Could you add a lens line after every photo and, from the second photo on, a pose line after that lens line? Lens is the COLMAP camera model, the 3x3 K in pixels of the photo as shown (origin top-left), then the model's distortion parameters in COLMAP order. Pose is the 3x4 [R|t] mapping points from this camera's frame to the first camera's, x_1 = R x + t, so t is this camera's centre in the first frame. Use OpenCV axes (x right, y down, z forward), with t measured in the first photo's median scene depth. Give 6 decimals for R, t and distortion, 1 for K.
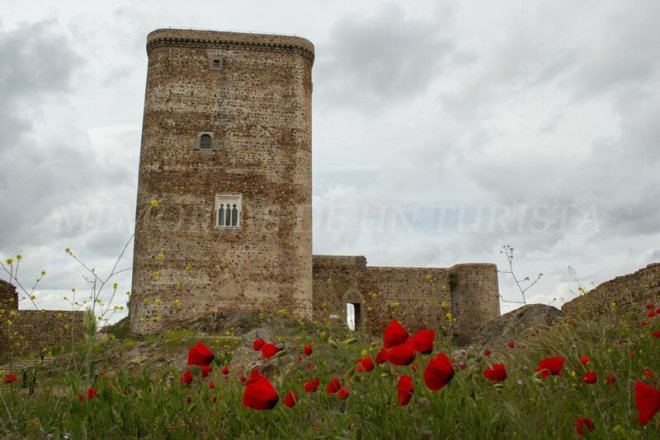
lens RADIAL K [[544.1, 0, 330.0], [0, 544.1, 220.0], [0, 0, 1]] dist [-0.174409, 0.167948]
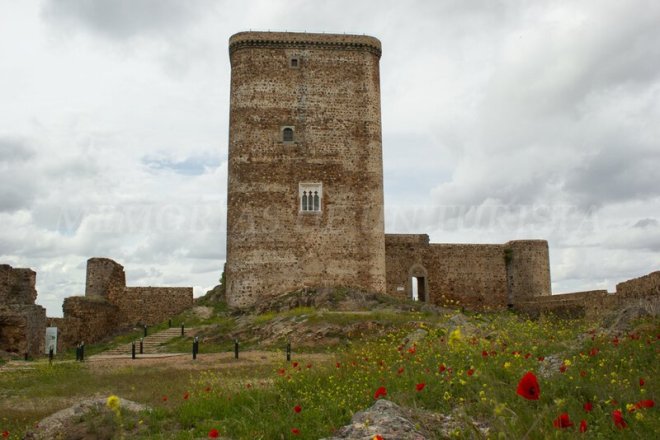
lens RADIAL K [[544.1, 0, 330.0], [0, 544.1, 220.0], [0, 0, 1]] dist [-0.174409, 0.167948]
pose [[0.997871, -0.009455, -0.064530, -0.072820], [0.013342, 0.998104, 0.060084, -0.035582], [0.063839, -0.060817, 0.996105, -0.119666]]
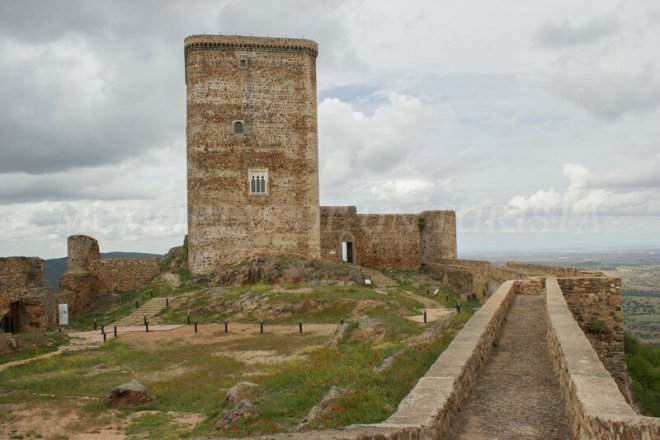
lens RADIAL K [[544.1, 0, 330.0], [0, 544.1, 220.0], [0, 0, 1]] dist [-0.174409, 0.167948]
pose [[0.998100, -0.011344, 0.060568, -0.089290], [0.000420, 0.984138, 0.177404, -0.155046], [-0.061620, -0.177041, 0.982273, -0.337260]]
